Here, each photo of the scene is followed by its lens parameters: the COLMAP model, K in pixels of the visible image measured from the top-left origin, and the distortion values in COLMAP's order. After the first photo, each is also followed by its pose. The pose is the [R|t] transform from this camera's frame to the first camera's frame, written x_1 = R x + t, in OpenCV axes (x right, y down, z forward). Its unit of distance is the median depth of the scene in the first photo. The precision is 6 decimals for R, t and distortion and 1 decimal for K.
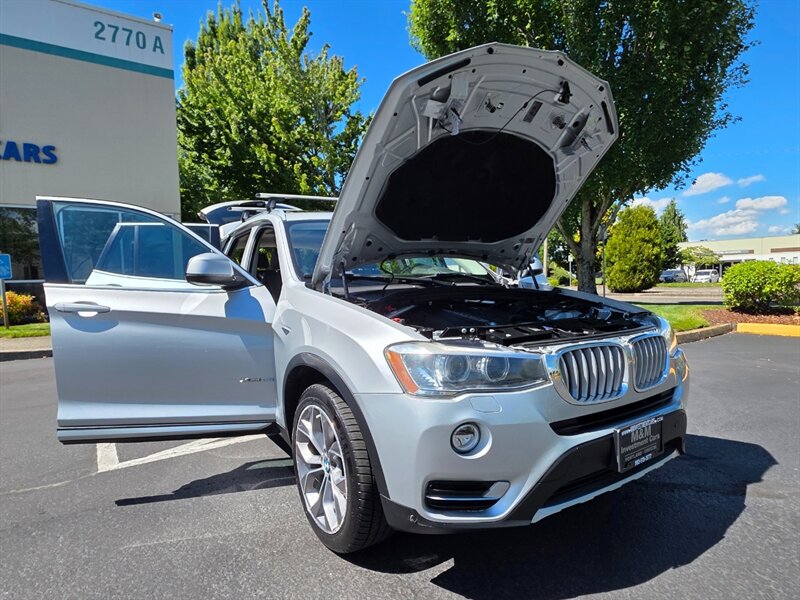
lens RADIAL K [[467.3, 0, 402.9], [0, 467.3, 304.9], [0, 0, 1]] dist [0.000680, 0.000501]
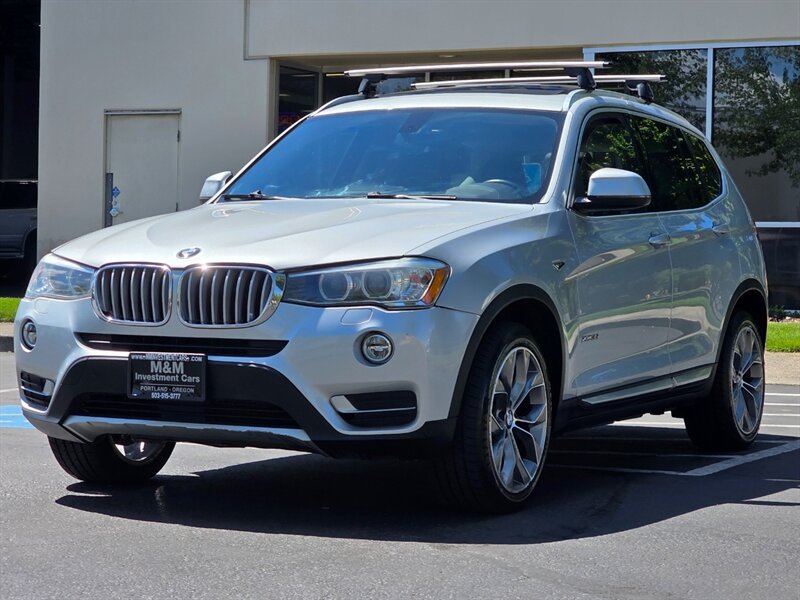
lens RADIAL K [[1961.8, 0, 400.0], [0, 1961.8, 300.0], [0, 0, 1]] dist [-0.751511, 12.186525]
pose [[0.505137, 0.051541, -0.861499, 0.397439], [-0.075420, 0.997033, 0.015428, 0.005346], [0.859738, 0.057181, 0.507525, -0.052913]]
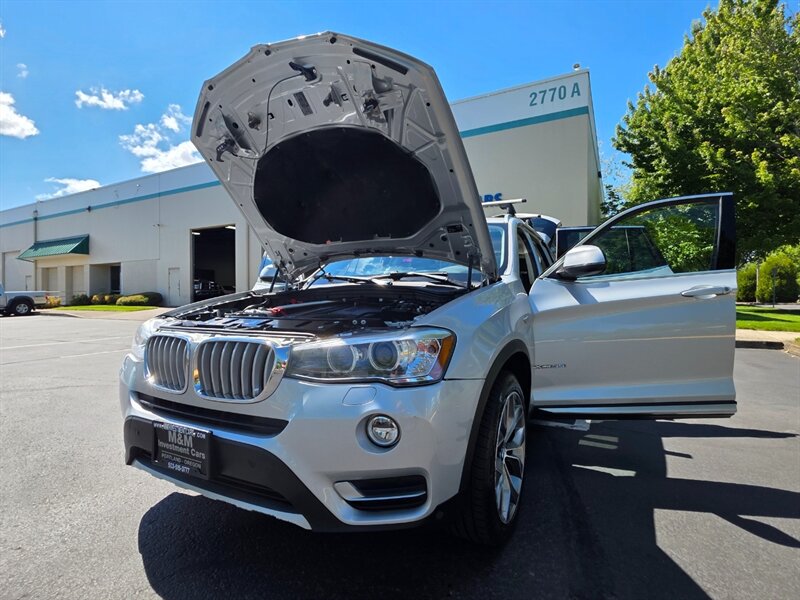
lens RADIAL K [[404.2, 0, 400.0], [0, 404.2, 300.0], [0, 0, 1]] dist [0.001810, 0.001312]
pose [[0.469094, 0.033329, -0.882519, 0.140810], [-0.054534, 0.998474, 0.008721, -0.002856], [0.881463, 0.044036, 0.470196, 0.099597]]
